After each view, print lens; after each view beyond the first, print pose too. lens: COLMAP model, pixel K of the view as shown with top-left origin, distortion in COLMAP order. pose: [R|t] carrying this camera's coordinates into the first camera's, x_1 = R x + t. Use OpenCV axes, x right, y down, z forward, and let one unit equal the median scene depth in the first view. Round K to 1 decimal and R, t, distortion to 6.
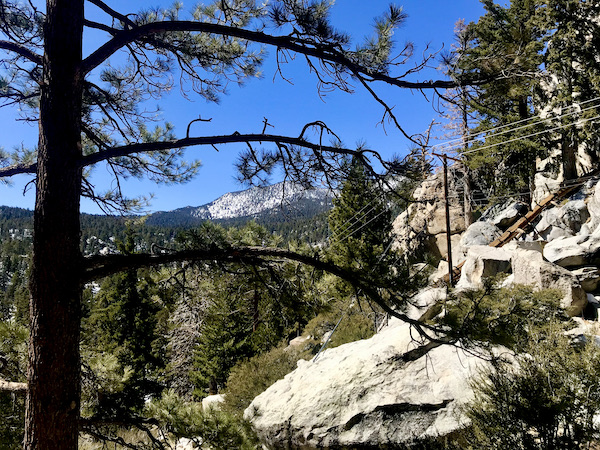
lens RADIAL K [[477.1, 0, 300.1], [0, 477.1, 225.4], [0, 0, 1]] dist [-0.001615, -0.008383]
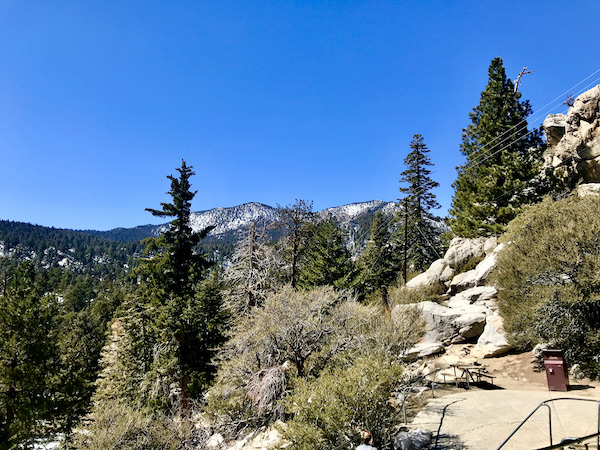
lens RADIAL K [[477.1, 0, 298.5], [0, 477.1, 226.9], [0, 0, 1]] dist [-0.001615, -0.008383]
pose [[0.996172, 0.041610, 0.076881, -1.172254], [-0.037773, 0.998000, -0.050696, 0.810689], [-0.078837, 0.047598, 0.995751, 0.865934]]
